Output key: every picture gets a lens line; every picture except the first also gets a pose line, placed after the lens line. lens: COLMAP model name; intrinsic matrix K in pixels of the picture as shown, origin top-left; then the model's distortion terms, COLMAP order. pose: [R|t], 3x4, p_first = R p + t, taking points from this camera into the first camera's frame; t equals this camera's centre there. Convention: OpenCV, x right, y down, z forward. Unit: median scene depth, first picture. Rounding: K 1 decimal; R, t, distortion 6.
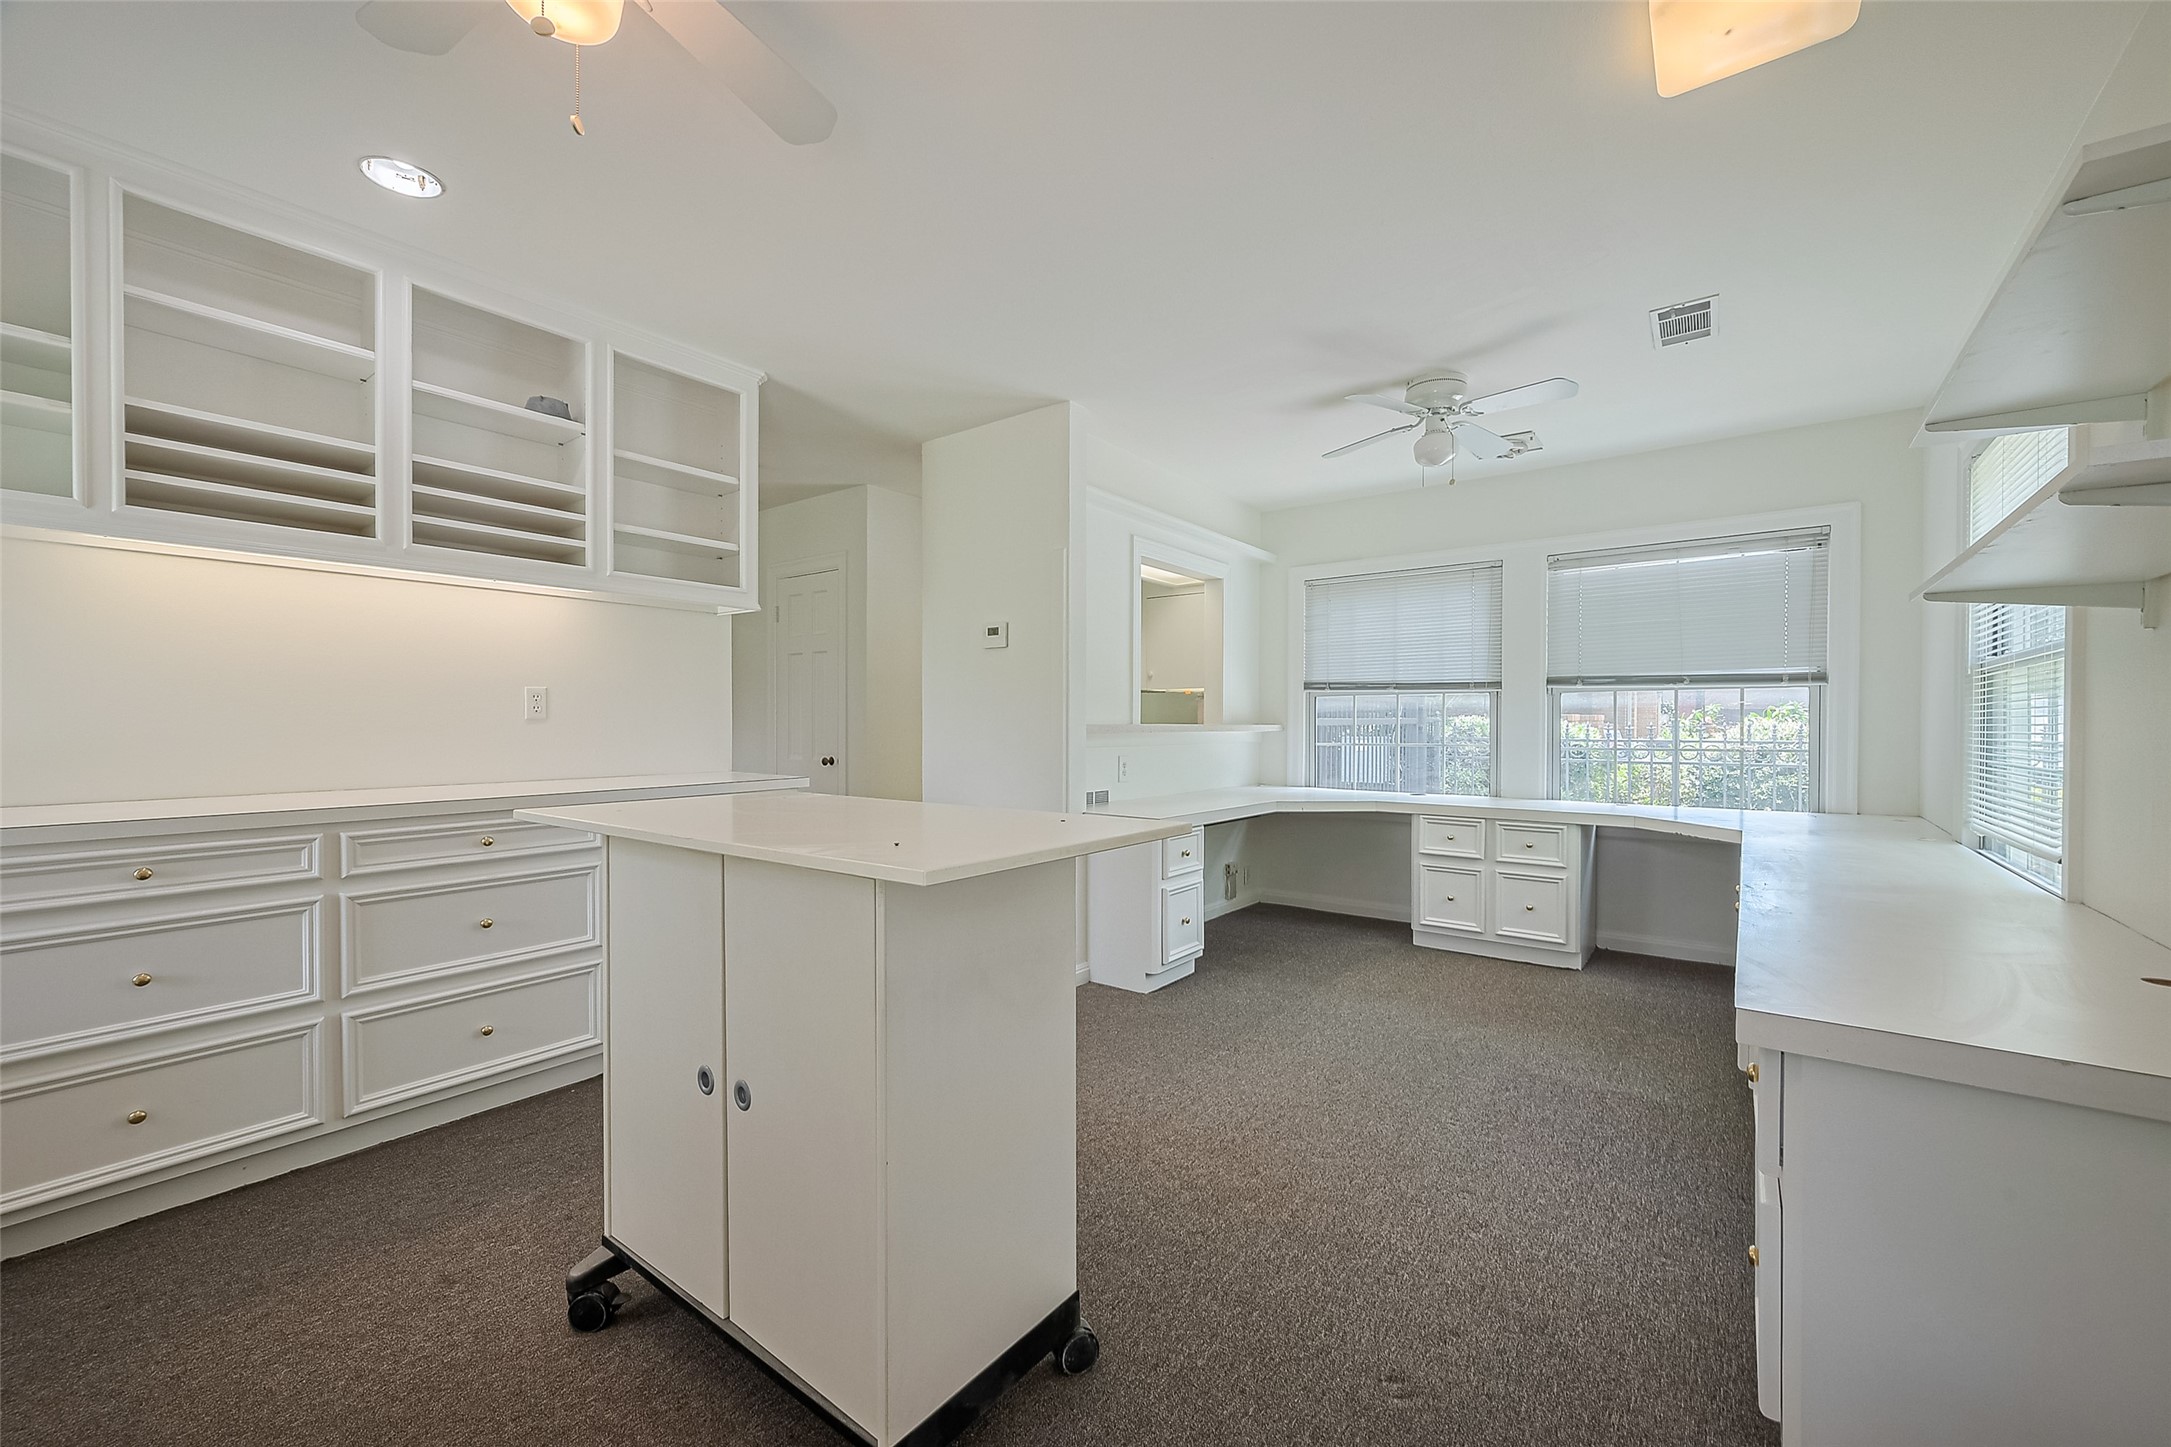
lens RADIAL K [[844.4, 0, 1111.5], [0, 844.4, 726.5], [0, 0, 1]] dist [-0.001113, -0.000088]
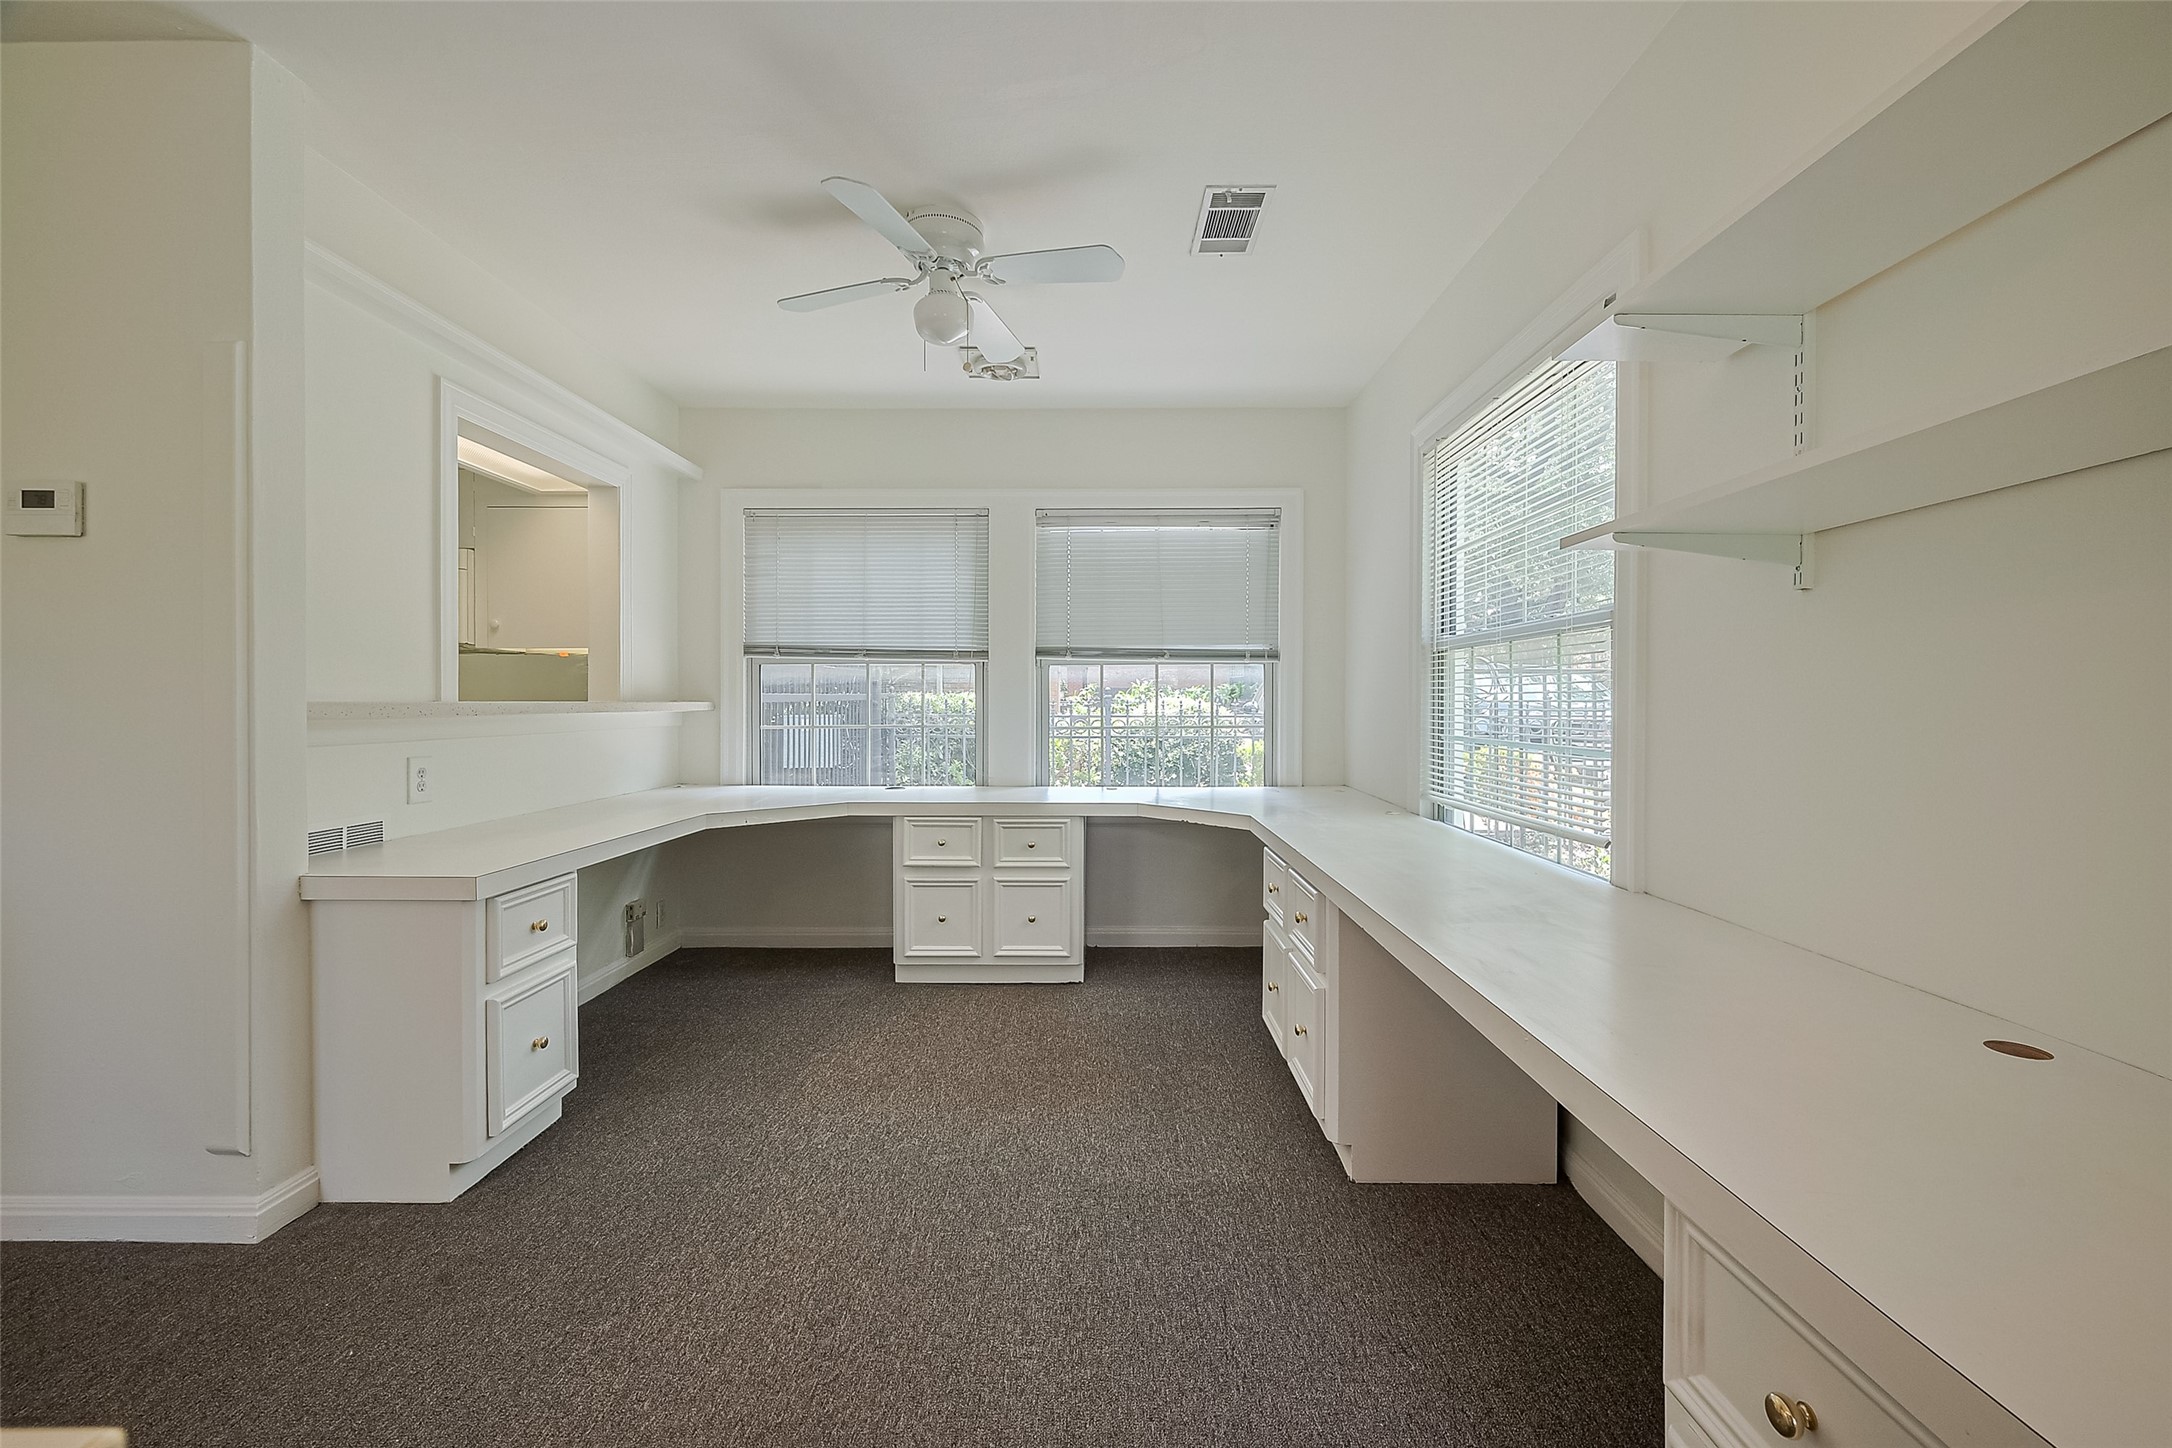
lens RADIAL K [[853.0, 0, 1090.0], [0, 853.0, 708.4], [0, 0, 1]] dist [0.000015, 0.000098]
pose [[0.812869, -0.006619, 0.582409, 0.047545], [0.002708, 0.999968, 0.007585, -0.001377], [-0.582440, -0.004588, 0.812861, 0.265749]]
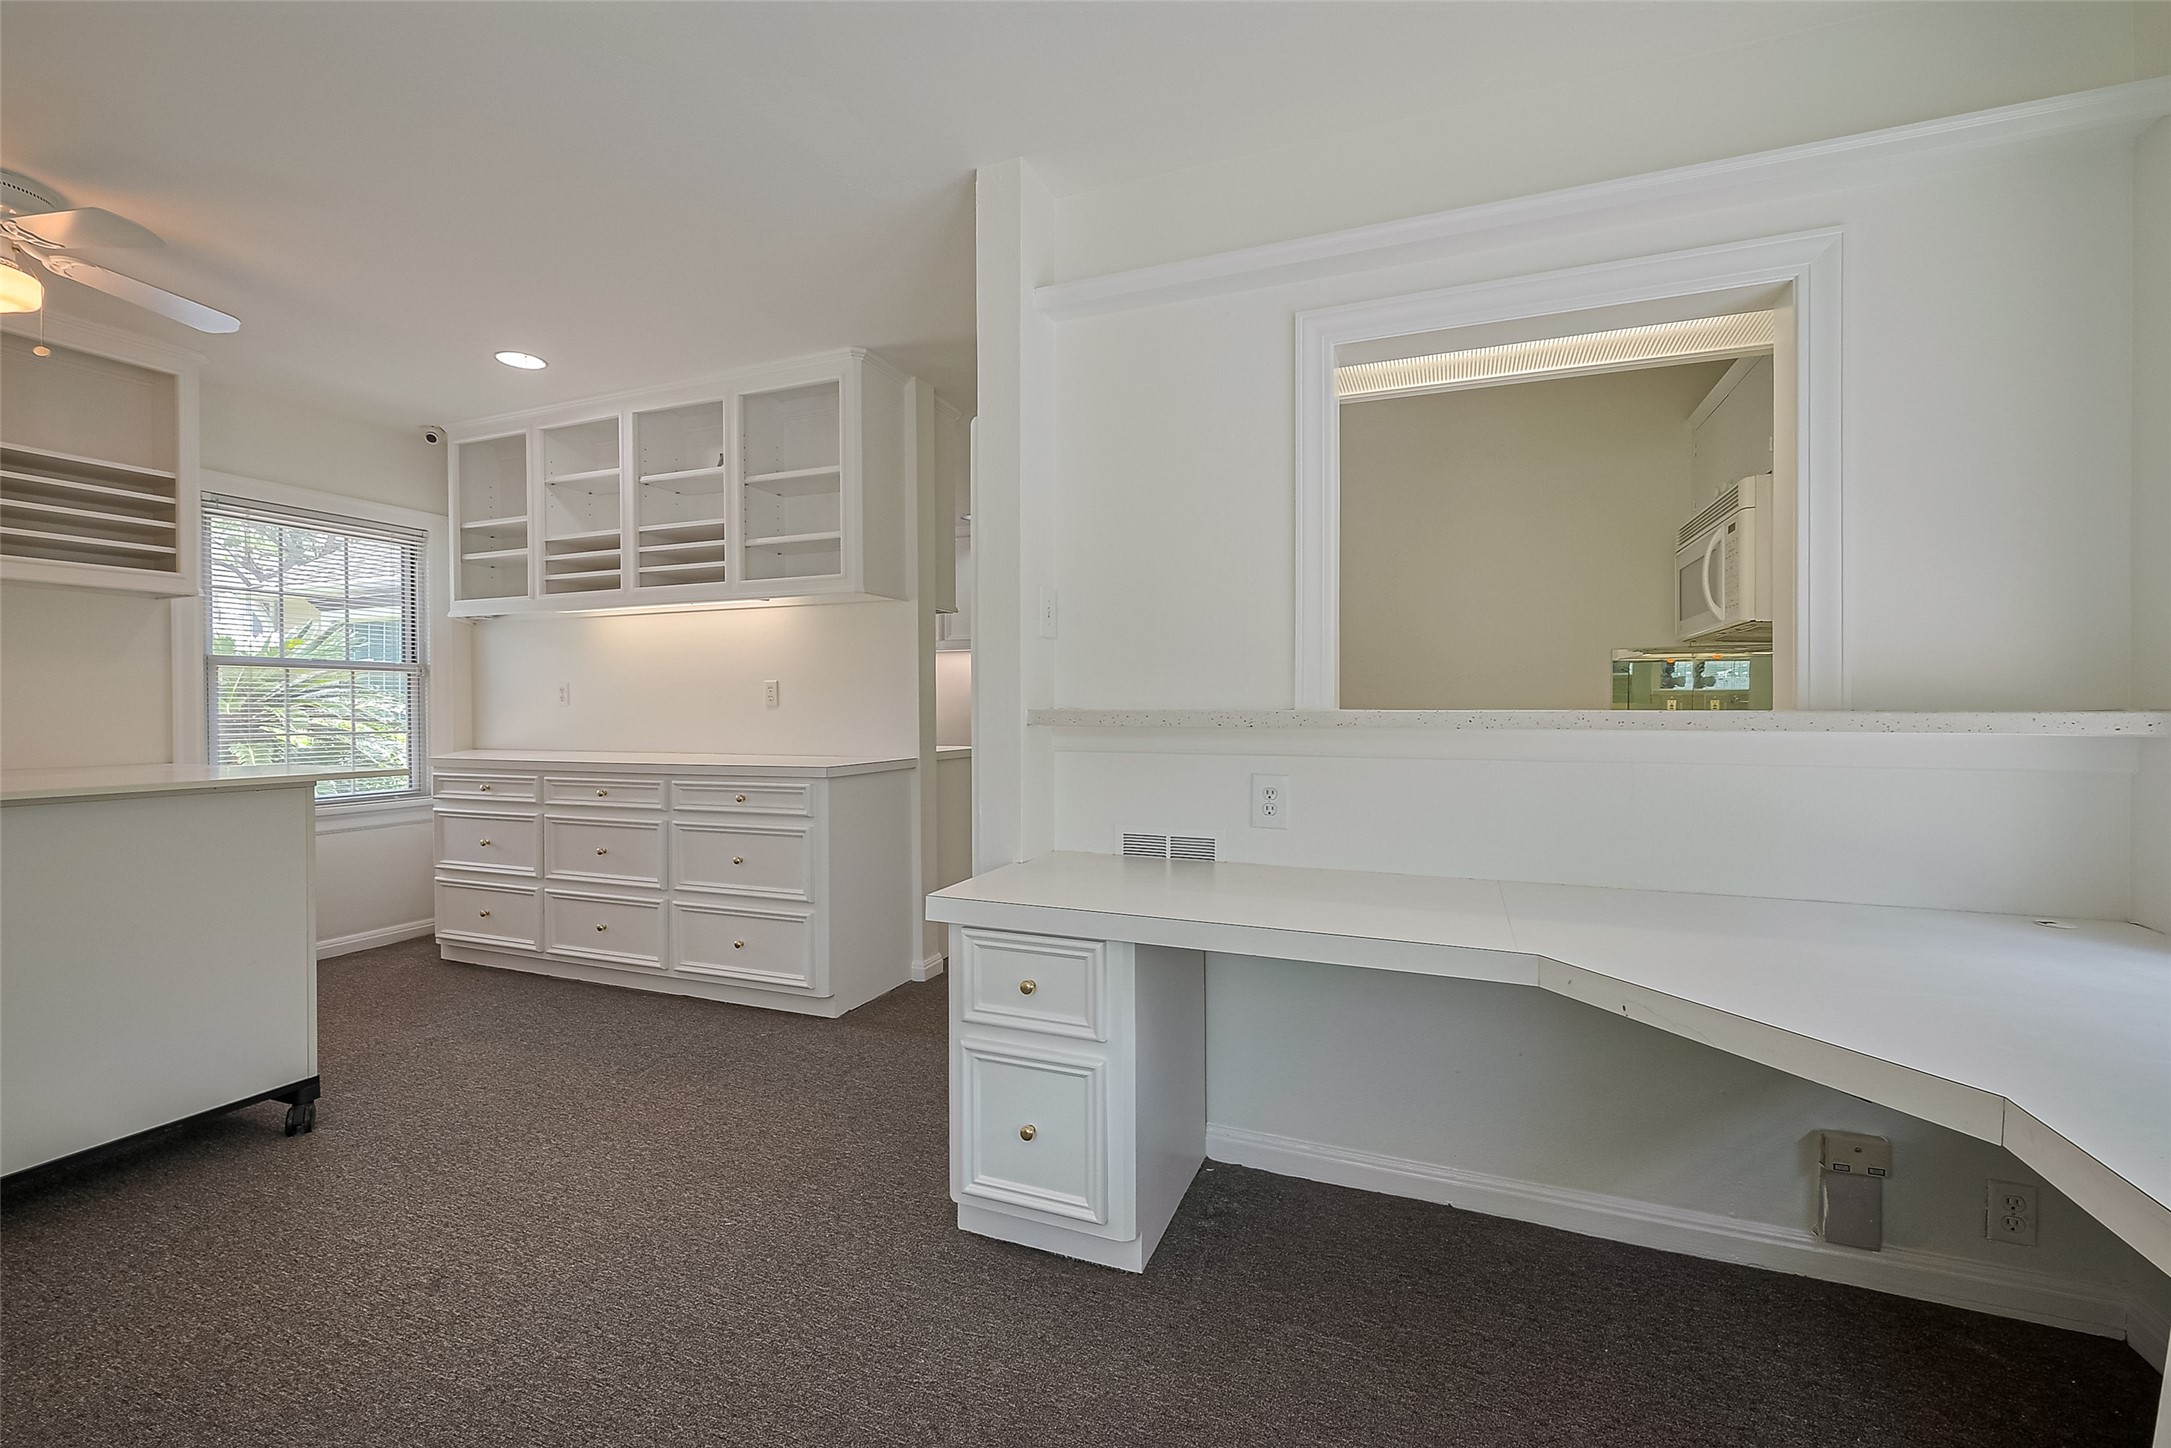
lens RADIAL K [[875.1, 0, 1102.6], [0, 875.1, 710.7], [0, 0, 1]] dist [-0.002006, -0.000102]
pose [[0.258662, 0.001635, -0.965966, 0.482929], [-0.001398, 0.999998, 0.001318, -0.002697], [0.965967, 0.001010, 0.258664, 0.781652]]
